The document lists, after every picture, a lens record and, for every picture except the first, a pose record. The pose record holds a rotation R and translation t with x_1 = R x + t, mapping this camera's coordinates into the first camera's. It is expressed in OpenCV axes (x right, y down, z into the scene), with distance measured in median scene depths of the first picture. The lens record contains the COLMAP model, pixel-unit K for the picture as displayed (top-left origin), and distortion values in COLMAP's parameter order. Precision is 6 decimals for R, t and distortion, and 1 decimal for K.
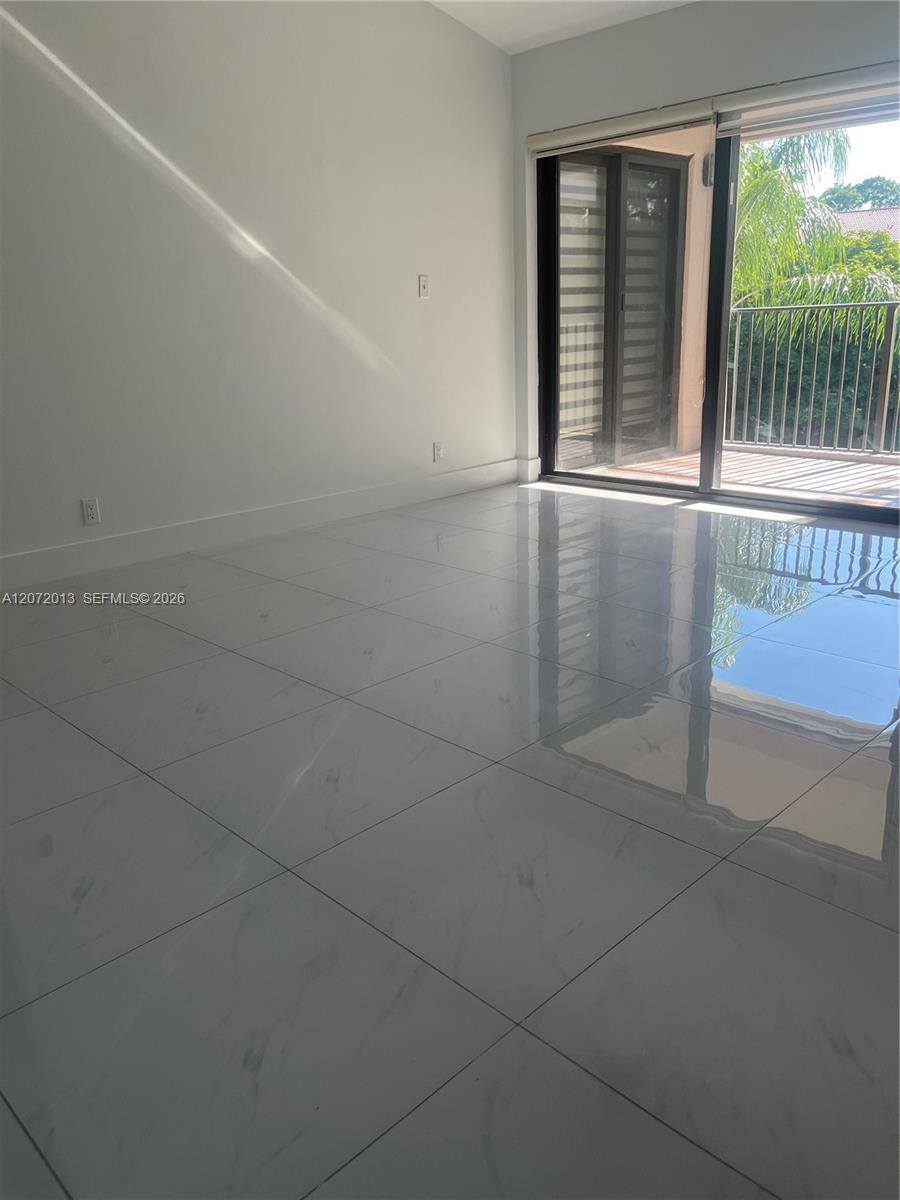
lens RADIAL K [[913.7, 0, 450.0], [0, 913.7, 600.0], [0, 0, 1]] dist [0.004781, 0.000496]
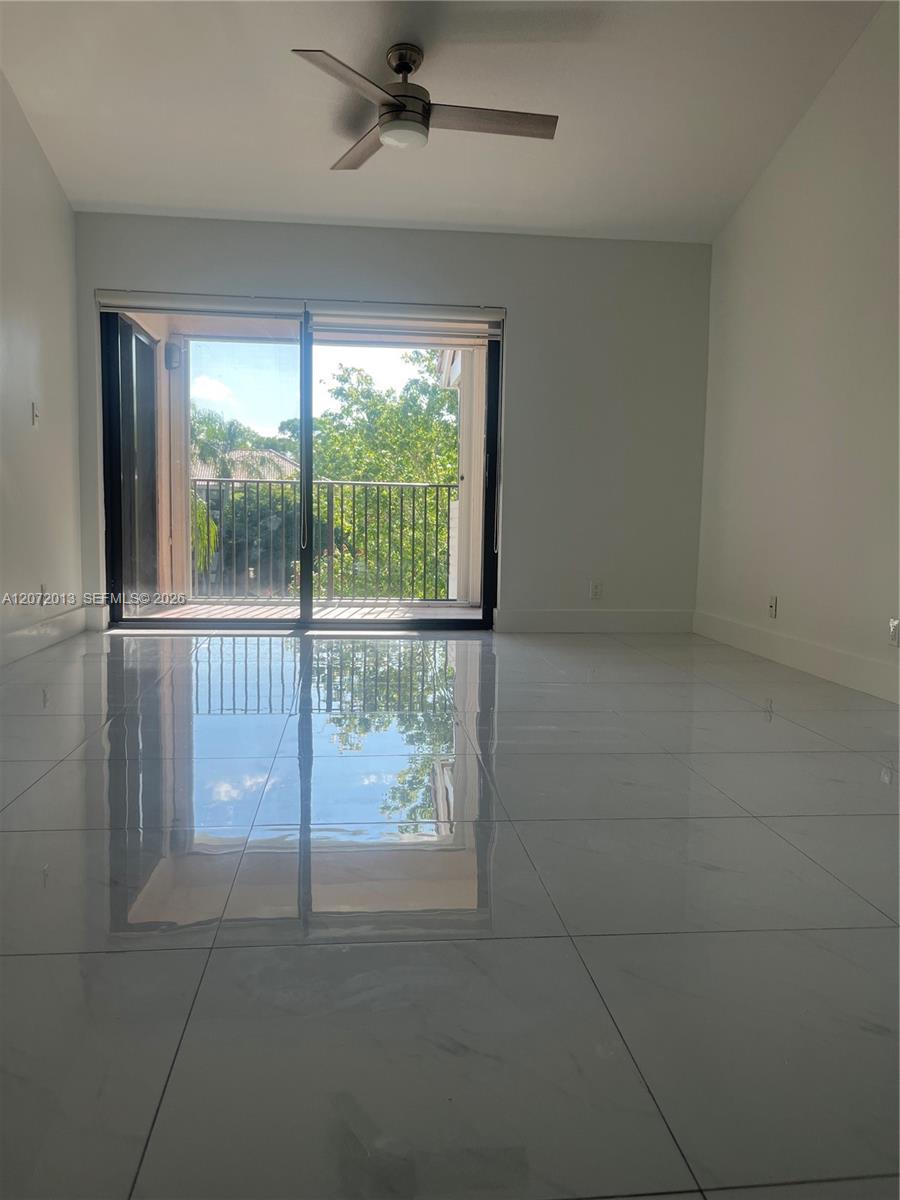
lens RADIAL K [[913.7, 0, 450.0], [0, 913.7, 600.0], [0, 0, 1]] dist [0.004781, 0.000496]
pose [[0.627101, -0.018541, 0.778717, -0.423443], [0.186113, 0.974328, -0.126678, 0.026285], [-0.756377, 0.224369, 0.614452, 0.145439]]
